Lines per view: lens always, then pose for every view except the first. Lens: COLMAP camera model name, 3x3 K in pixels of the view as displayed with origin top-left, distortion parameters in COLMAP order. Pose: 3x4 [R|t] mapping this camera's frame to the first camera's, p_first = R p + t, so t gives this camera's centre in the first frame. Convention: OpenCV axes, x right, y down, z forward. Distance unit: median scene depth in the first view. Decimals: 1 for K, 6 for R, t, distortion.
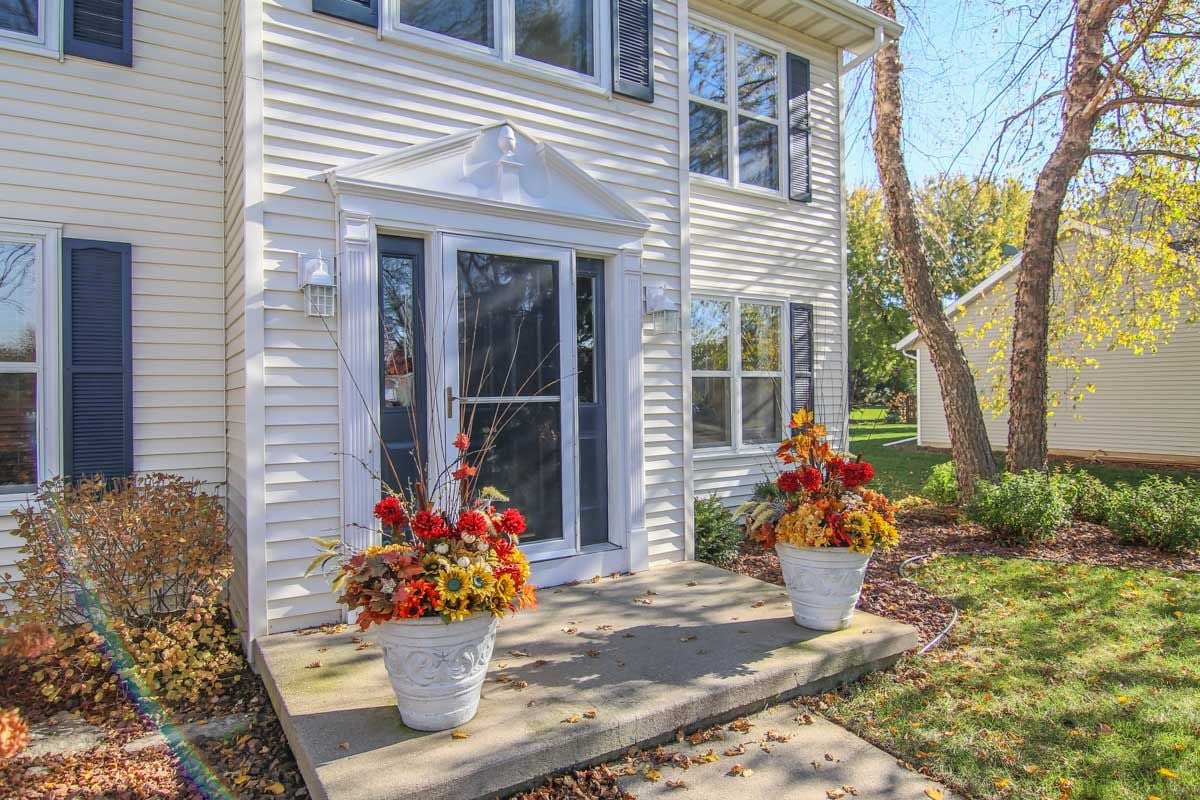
lens RADIAL K [[705.3, 0, 600.0], [0, 705.3, 400.0], [0, 0, 1]] dist [-0.003820, -0.001152]
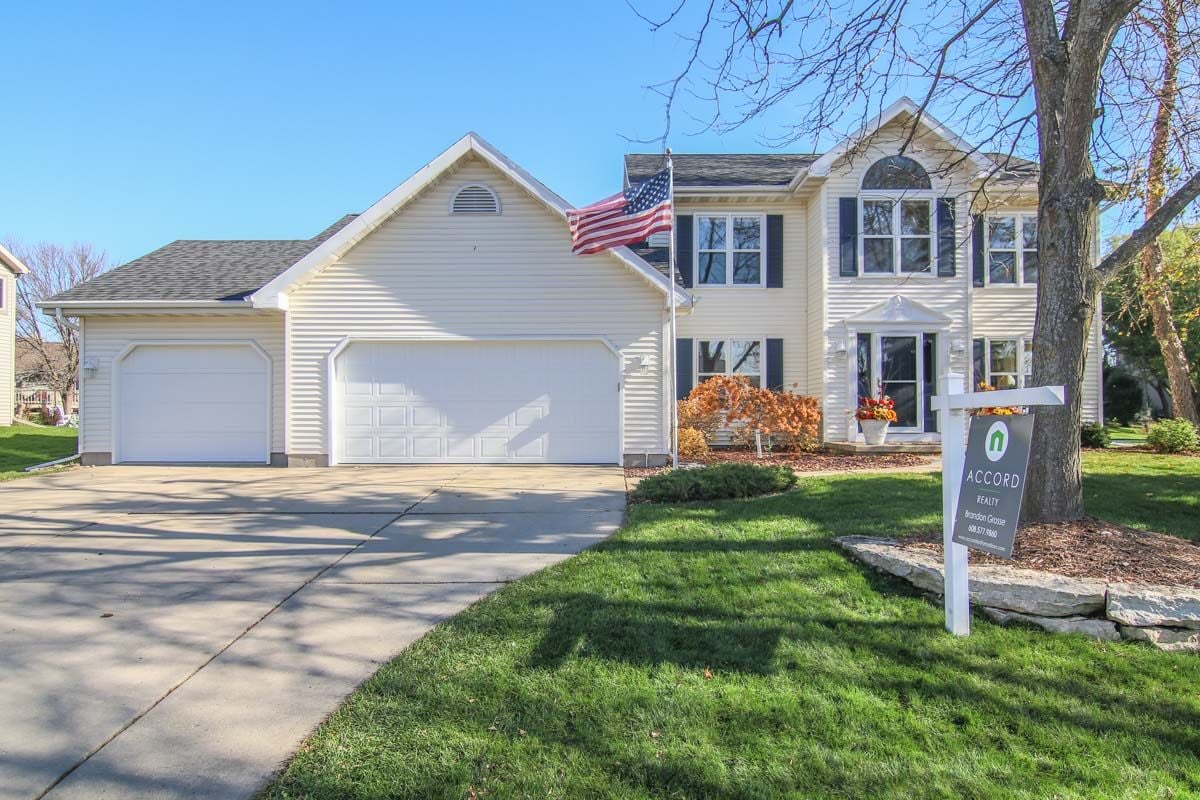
lens RADIAL K [[705.3, 0, 600.0], [0, 705.3, 400.0], [0, 0, 1]] dist [-0.003820, -0.001152]
pose [[0.829129, -0.001999, -0.559053, 0.531277], [-0.013680, 0.999622, -0.023863, 0.175577], [0.558889, 0.027433, 0.828788, -2.370685]]
